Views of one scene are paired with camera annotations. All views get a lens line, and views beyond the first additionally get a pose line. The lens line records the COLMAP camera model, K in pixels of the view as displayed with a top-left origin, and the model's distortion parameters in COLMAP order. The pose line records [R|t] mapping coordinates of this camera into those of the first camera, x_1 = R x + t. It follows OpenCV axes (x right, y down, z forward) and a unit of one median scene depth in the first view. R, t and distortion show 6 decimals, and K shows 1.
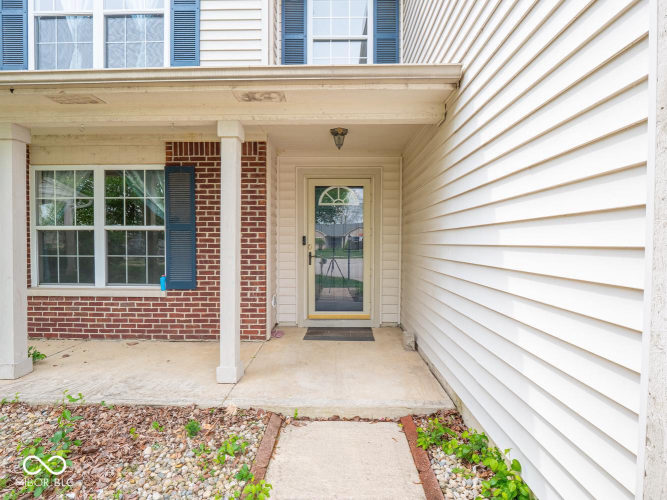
lens RADIAL K [[328.0, 0, 332.1], [0, 328.0, 250.1], [0, 0, 1]] dist [-0.015309, 0.000307]
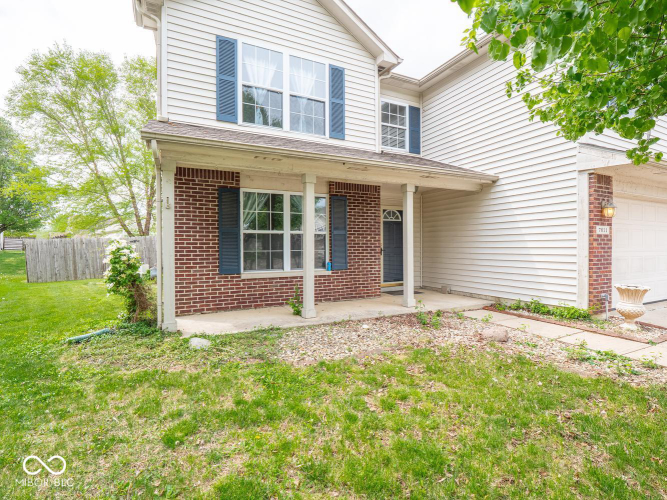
lens RADIAL K [[328.0, 0, 334.6], [0, 328.0, 250.5], [0, 0, 1]] dist [-0.015309, 0.000307]
pose [[0.887317, -0.011998, 0.461003, -1.231217], [0.016308, 0.999853, -0.005368, 0.029714], [-0.460871, 0.012281, 0.887382, -0.470633]]
